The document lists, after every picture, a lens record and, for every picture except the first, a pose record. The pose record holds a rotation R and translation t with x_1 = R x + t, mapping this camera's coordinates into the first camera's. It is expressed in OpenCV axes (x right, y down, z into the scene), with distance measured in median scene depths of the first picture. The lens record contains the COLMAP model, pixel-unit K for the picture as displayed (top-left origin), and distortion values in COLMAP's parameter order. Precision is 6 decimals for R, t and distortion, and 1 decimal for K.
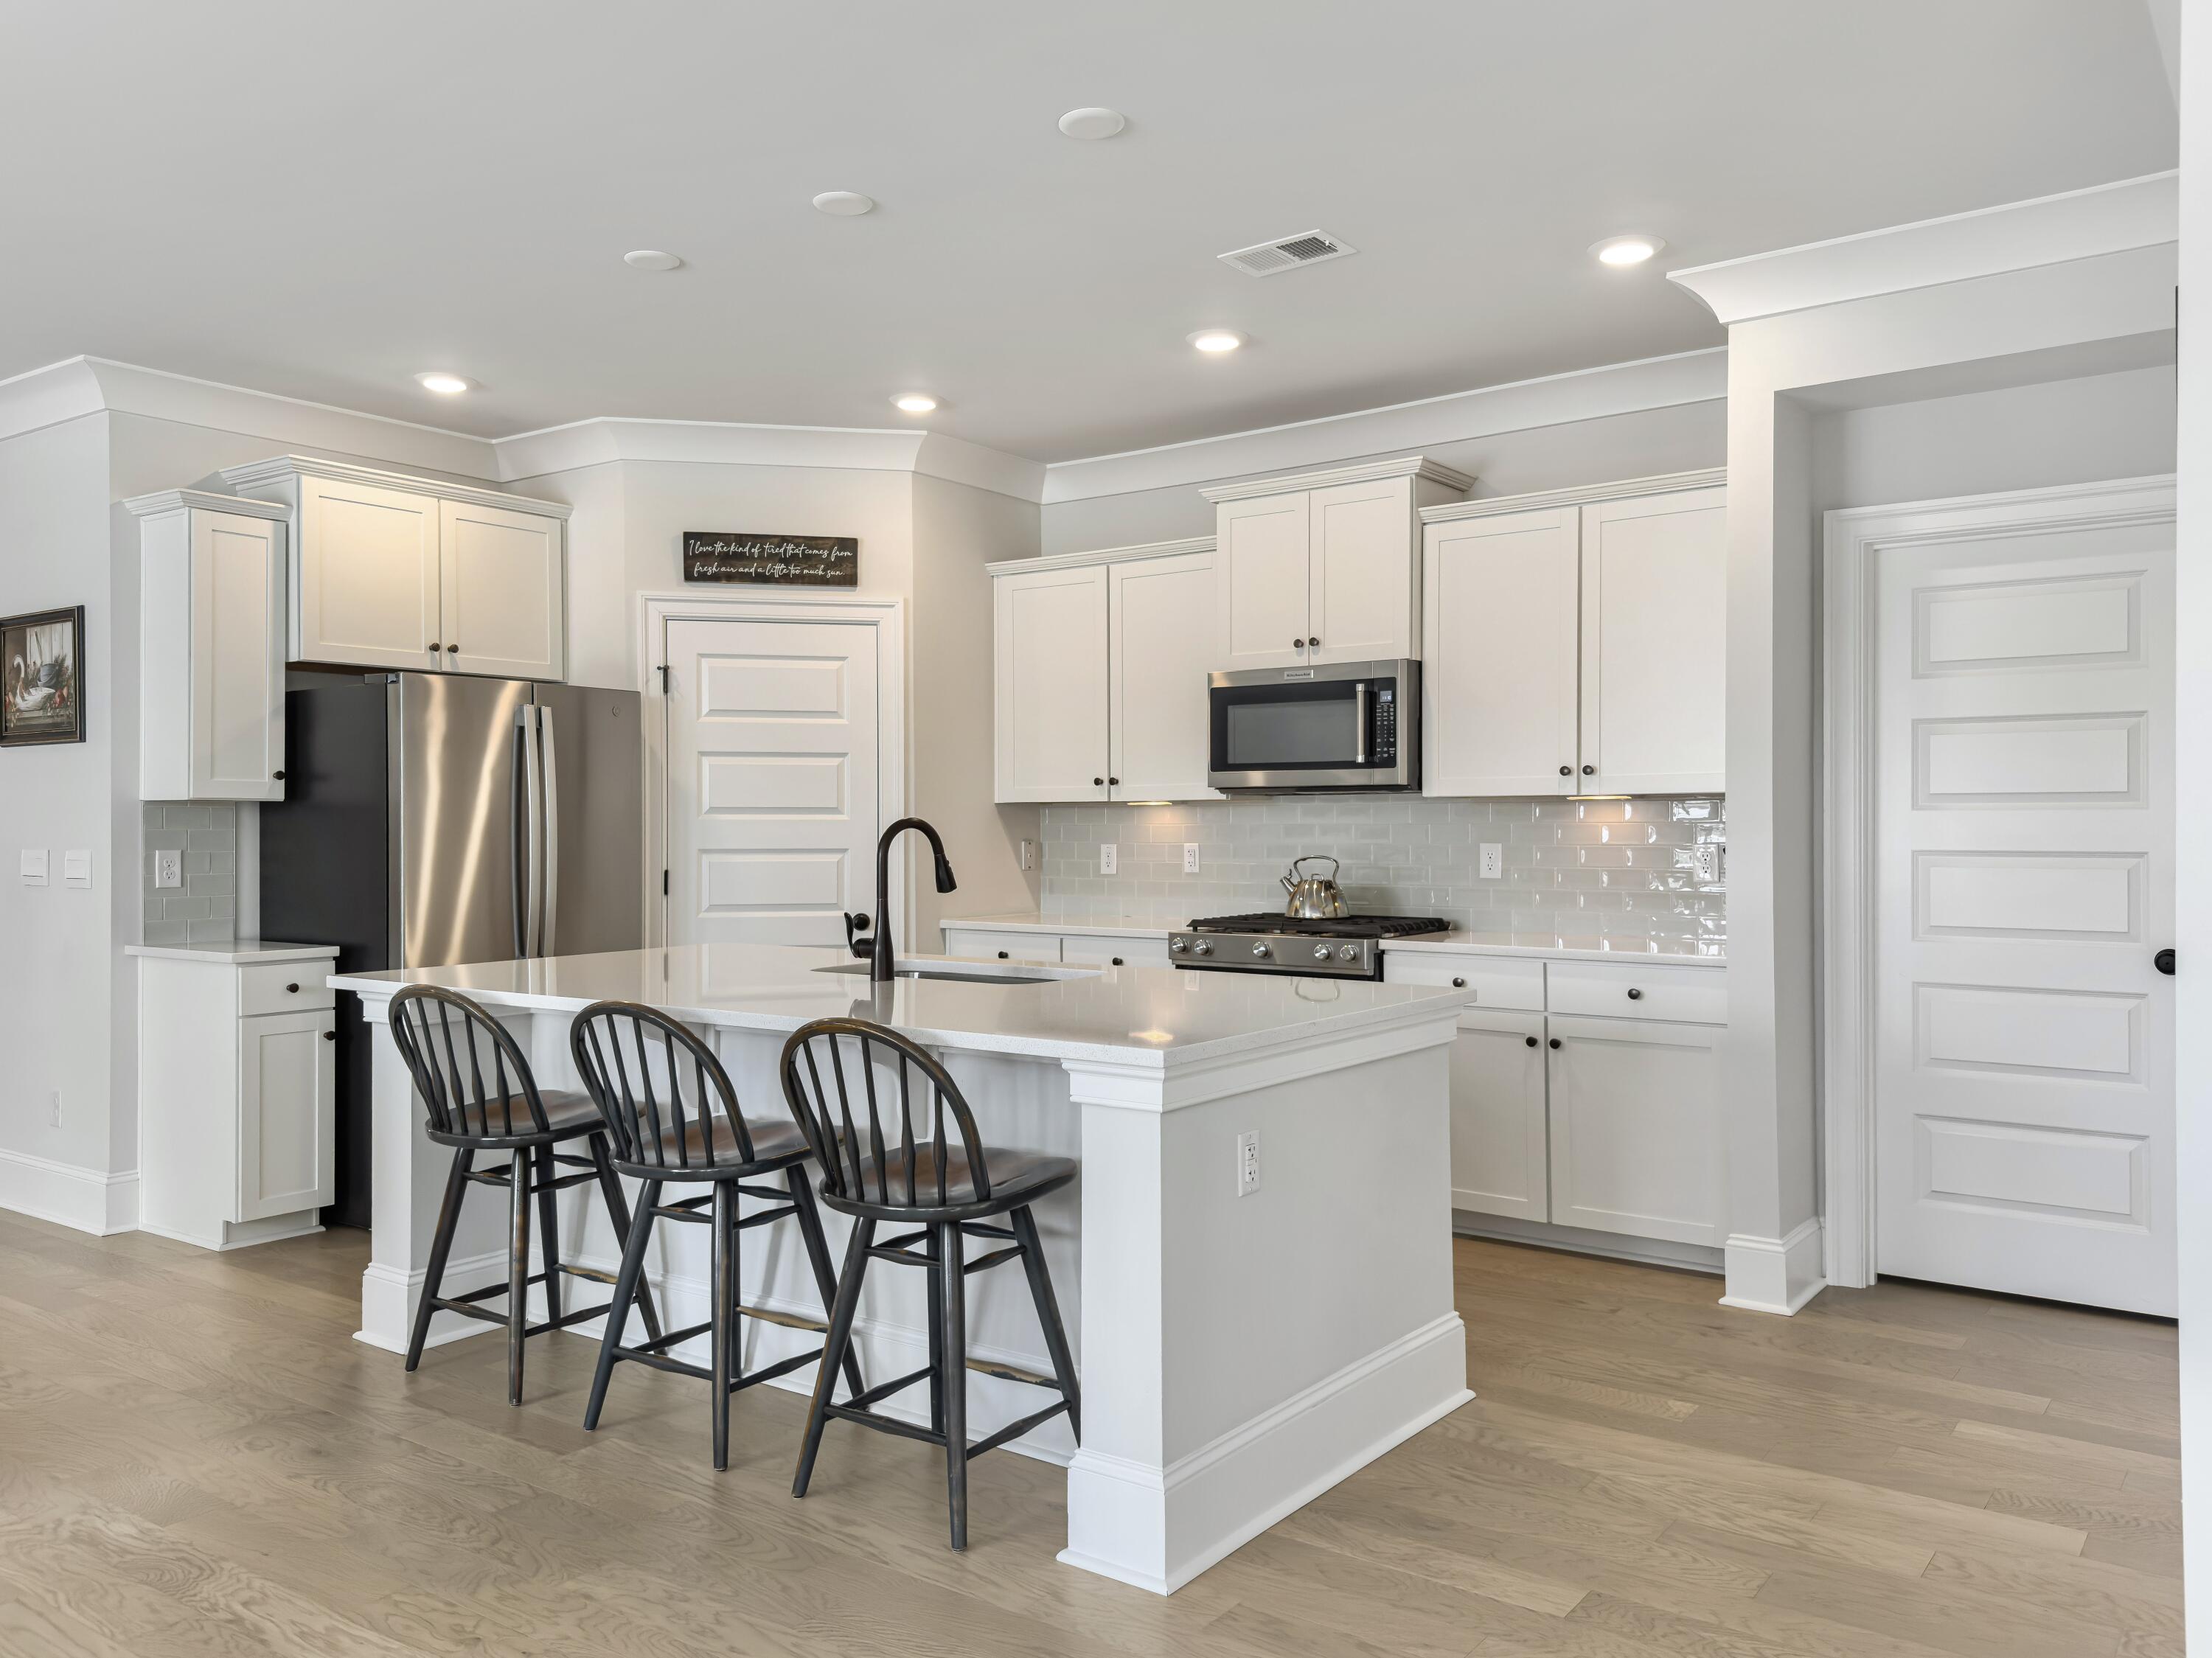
lens RADIAL K [[1660.2, 0, 1104.3], [0, 1660.2, 828.6], [0, 0, 1]] dist [0.119782, -0.056964]
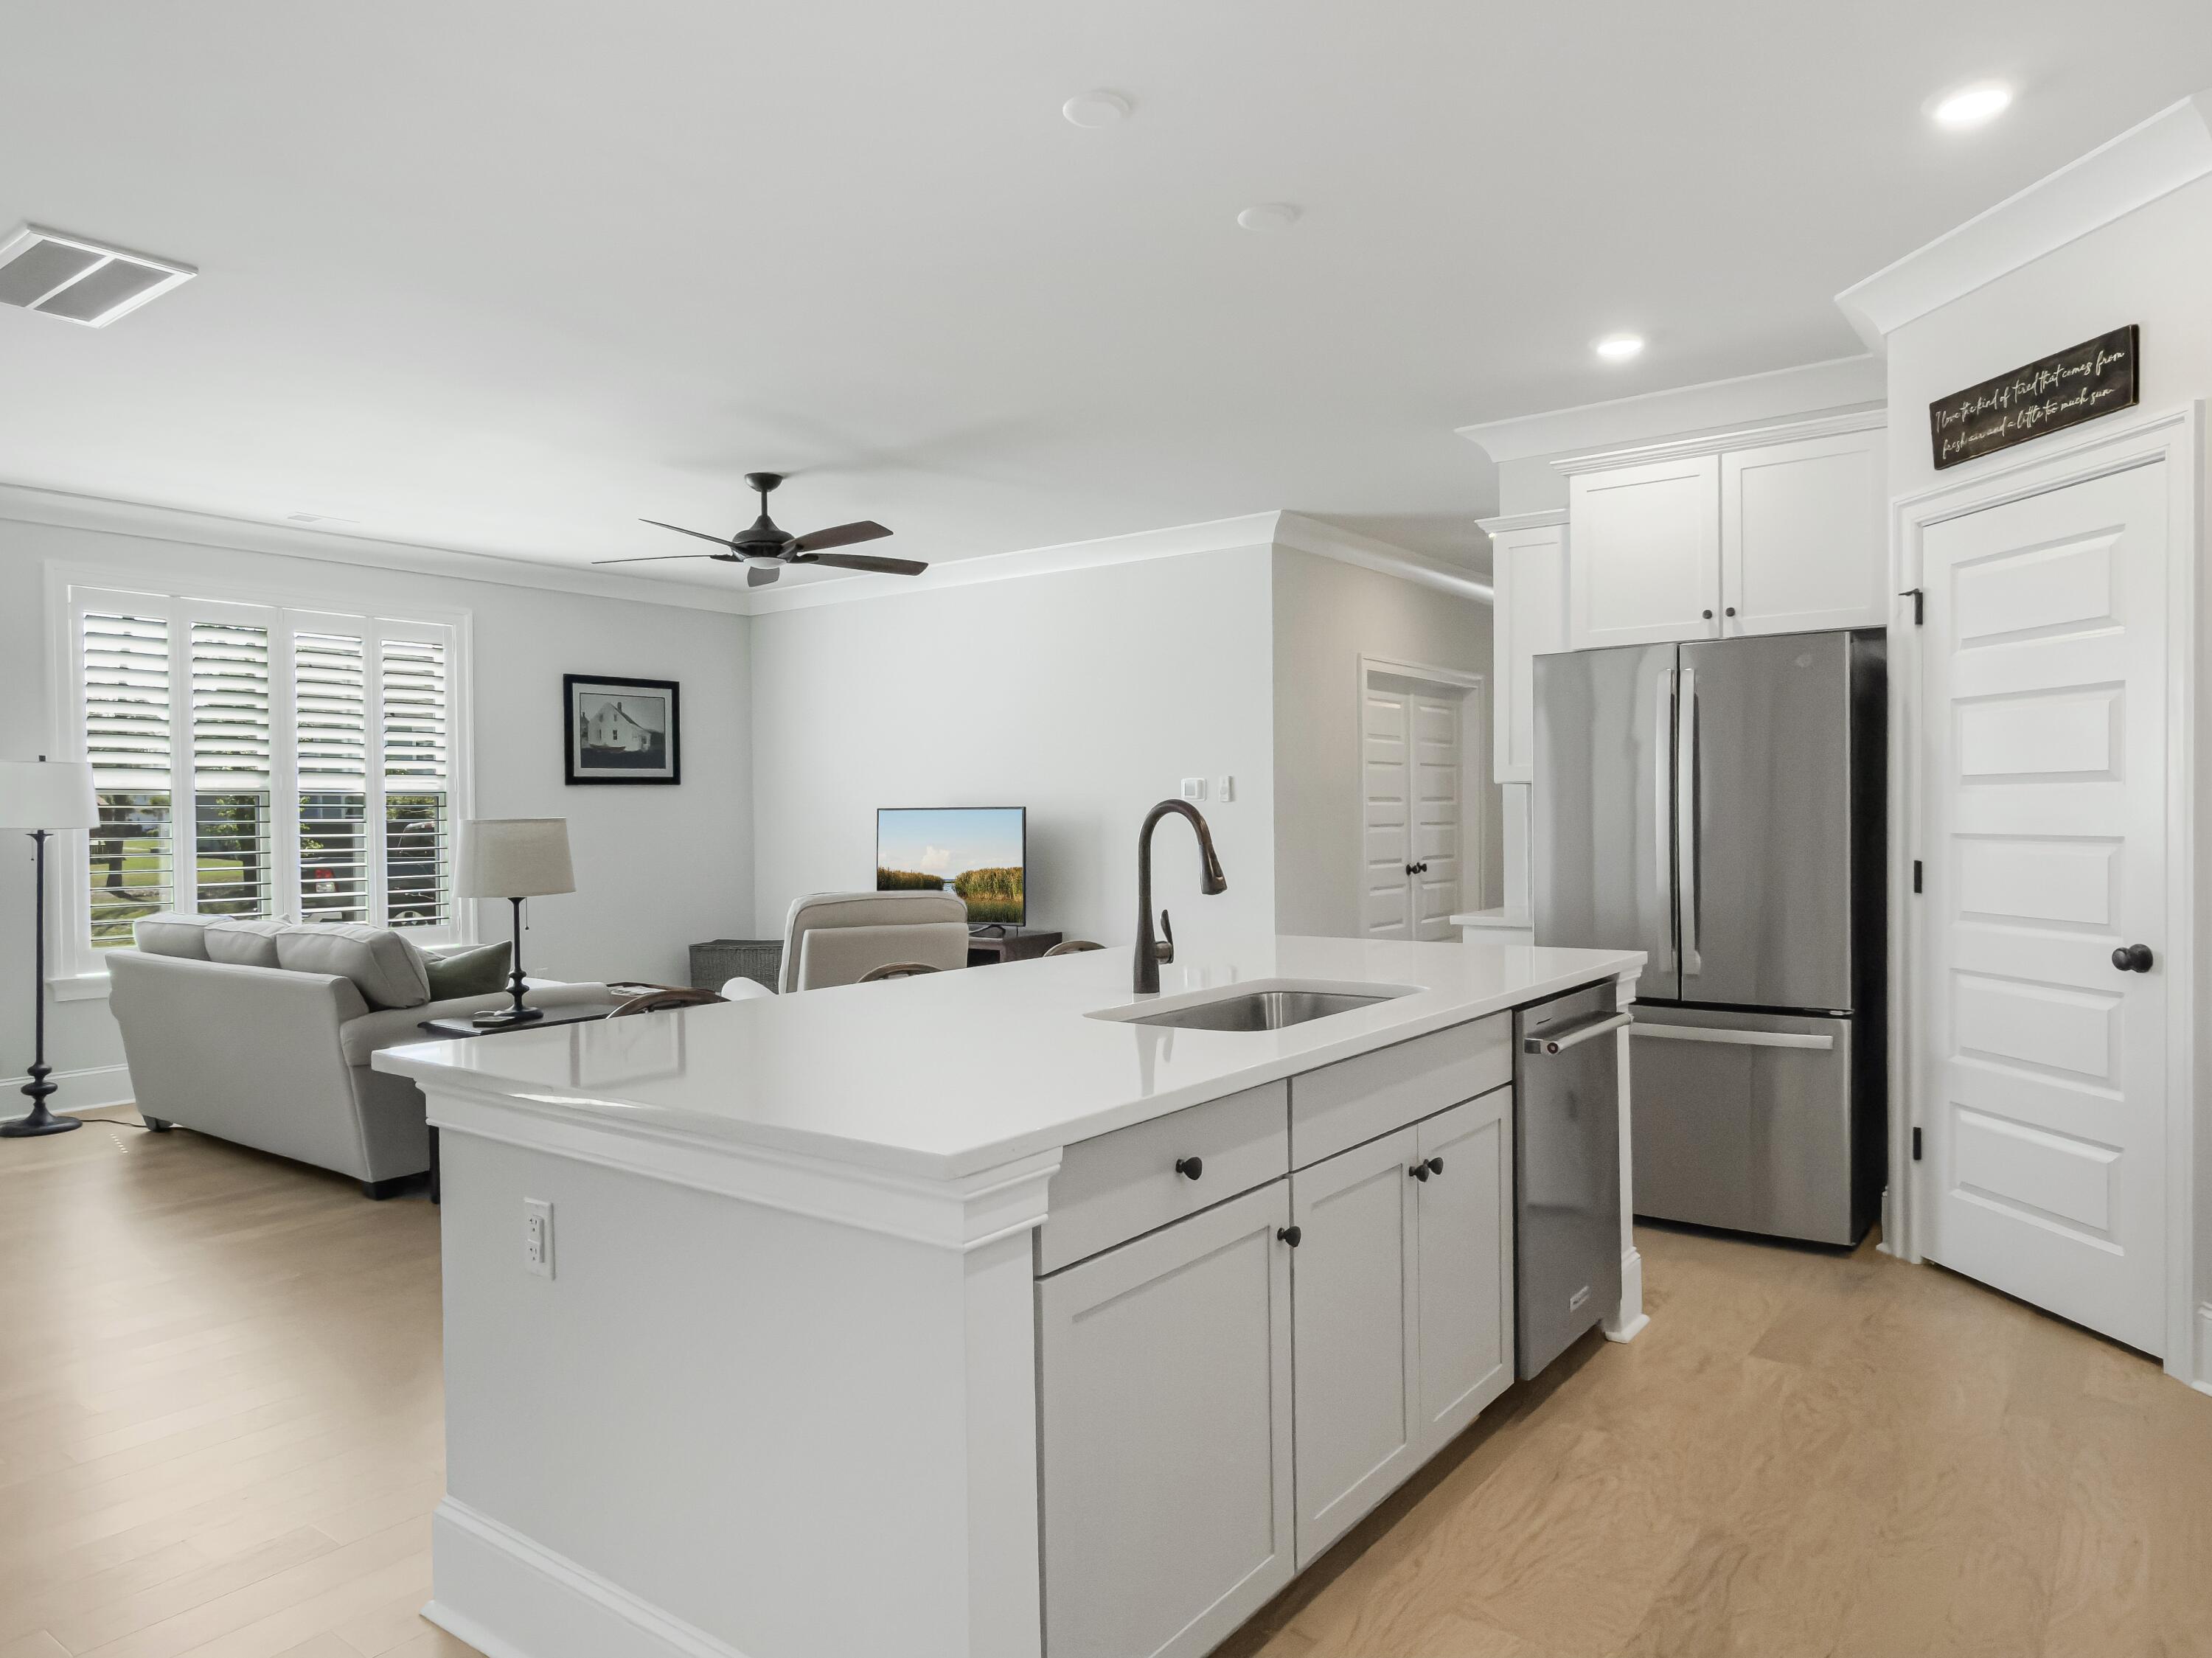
lens RADIAL K [[1417.7, 0, 1116.2], [0, 1417.7, 839.3], [0, 0, 1]] dist [0.003344, 0.000180]
pose [[-0.011152, 0.021902, -0.999698, 0.382694], [0.008236, 0.999728, 0.021811, -0.001534], [0.999904, -0.007990, -0.011329, 0.647445]]
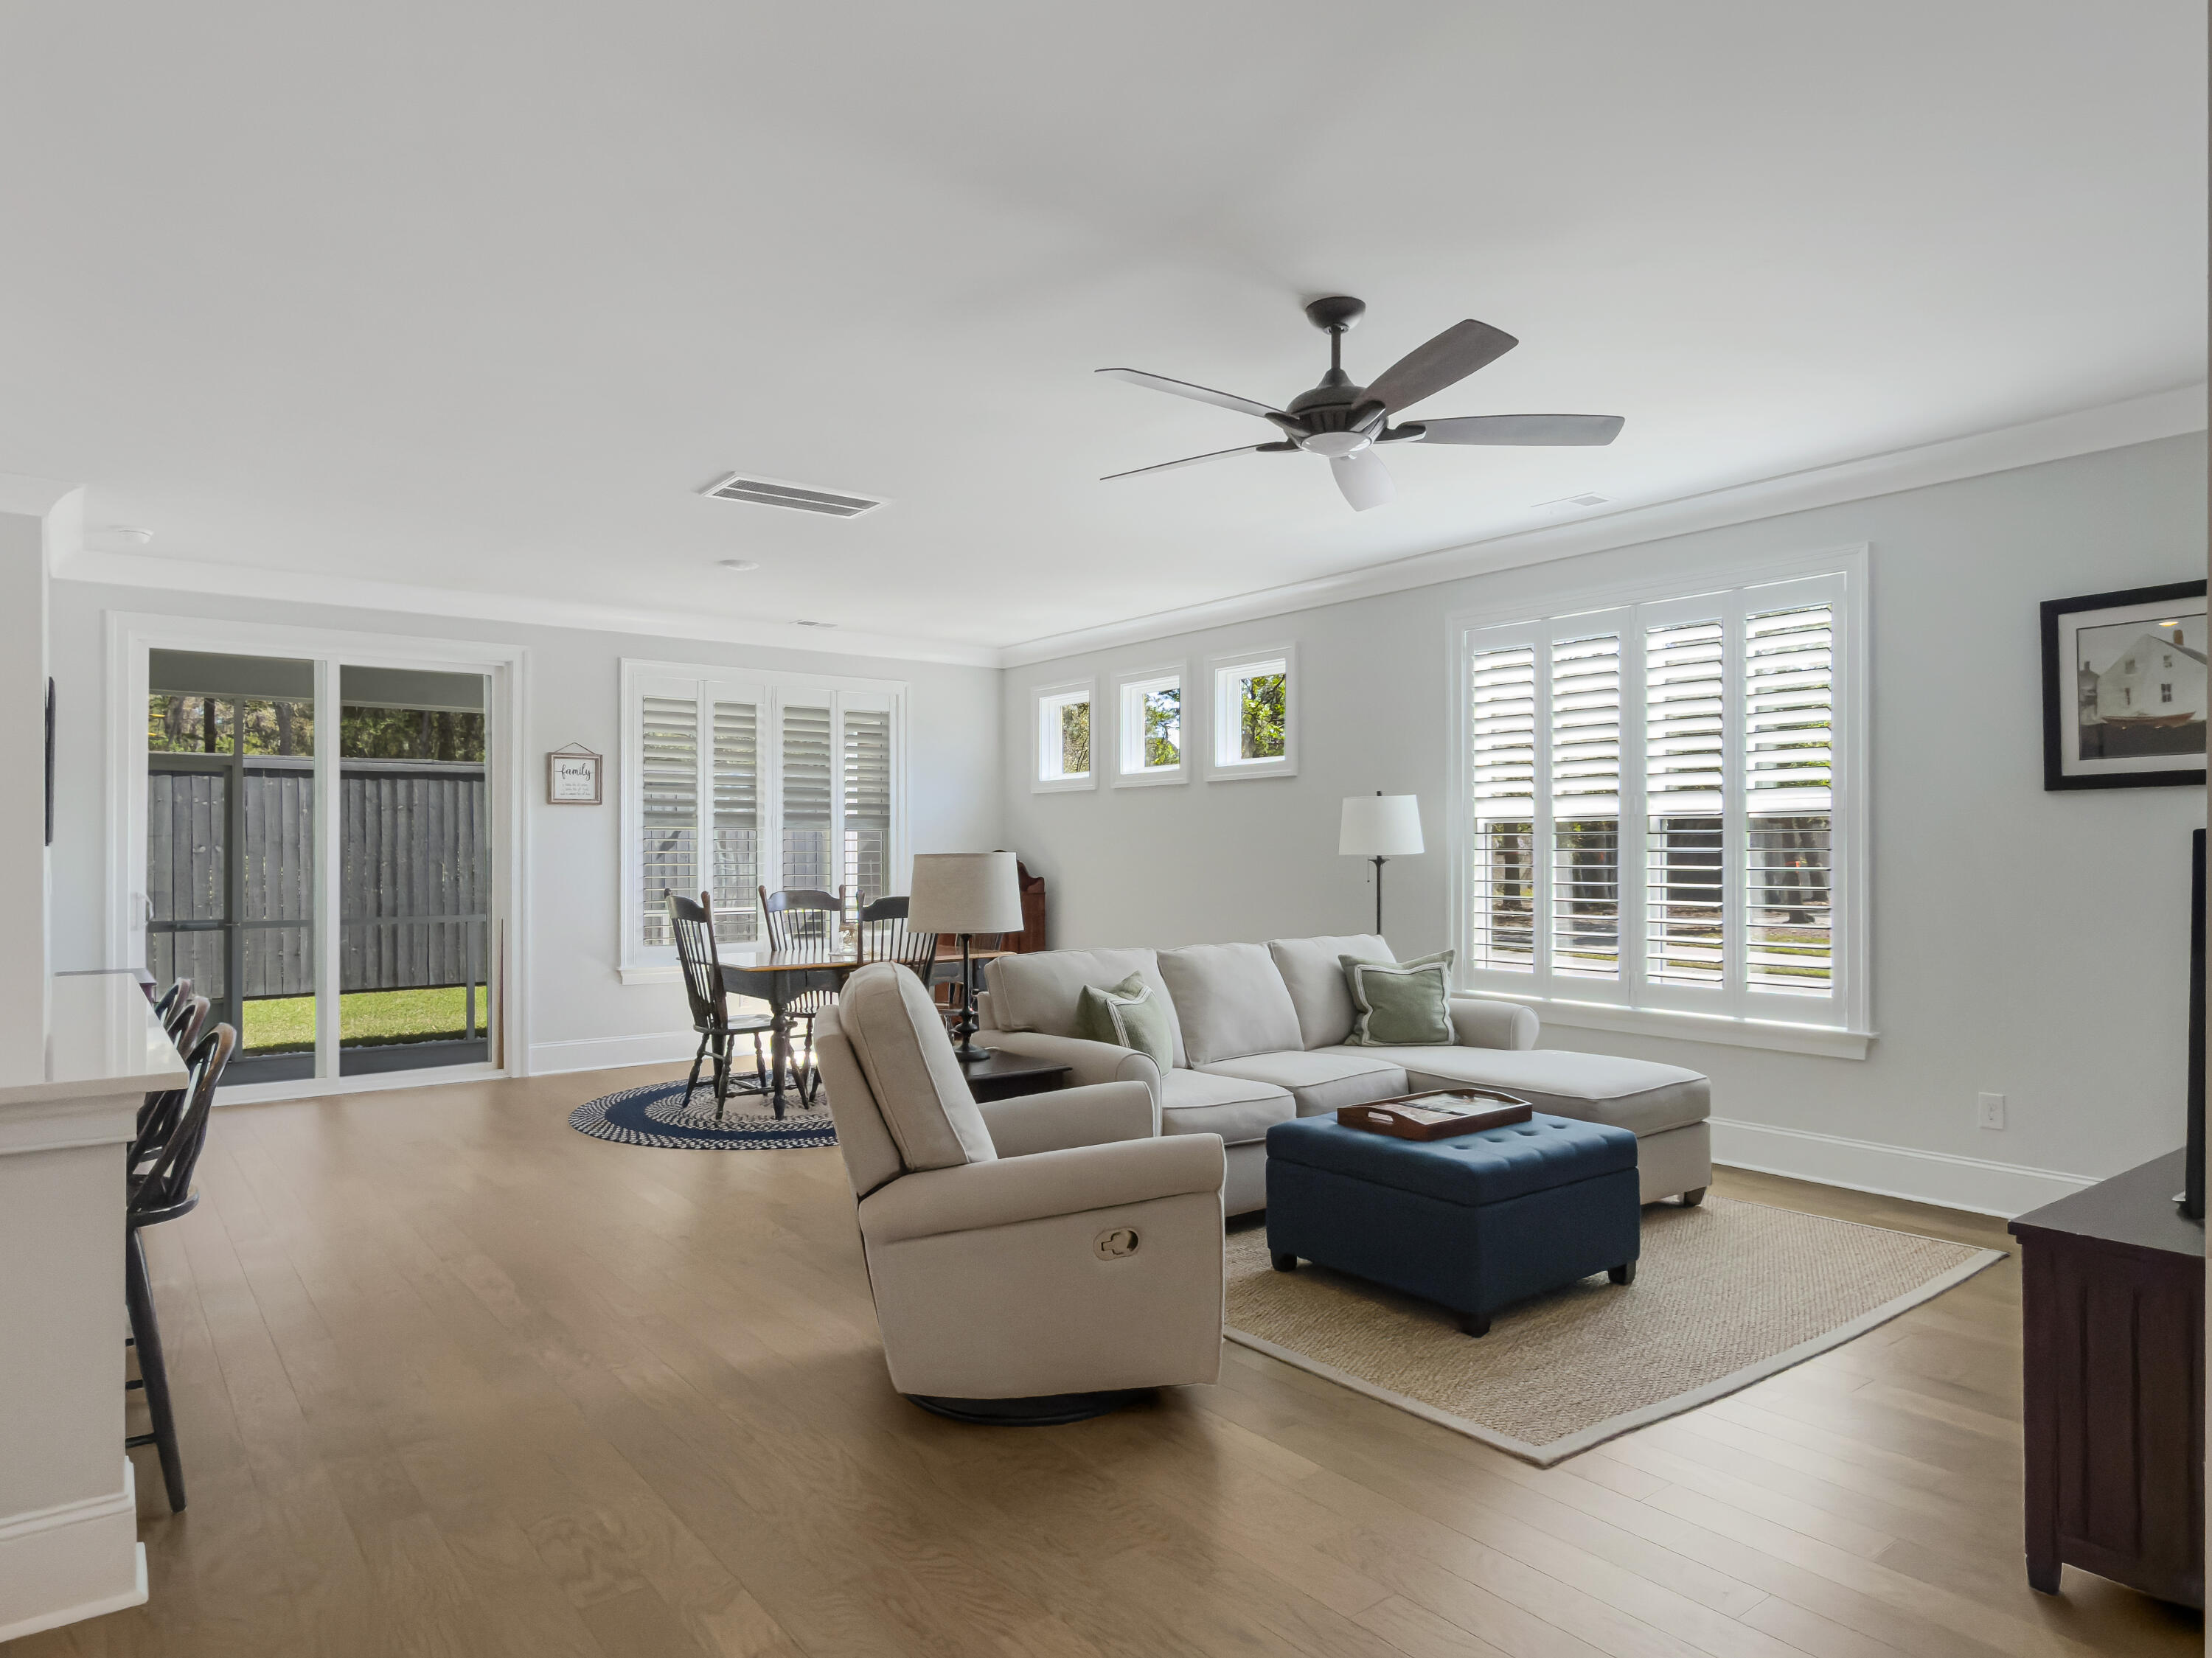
lens RADIAL K [[1366.9, 0, 1112.5], [0, 1366.9, 828.5], [0, 0, 1]] dist [-0.001987, 0.019891]
pose [[-0.957695, 0.012572, 0.287512, -0.682305], [0.008406, 0.999841, -0.015718, 0.000168], [-0.287663, -0.012636, -0.957648, 0.988003]]
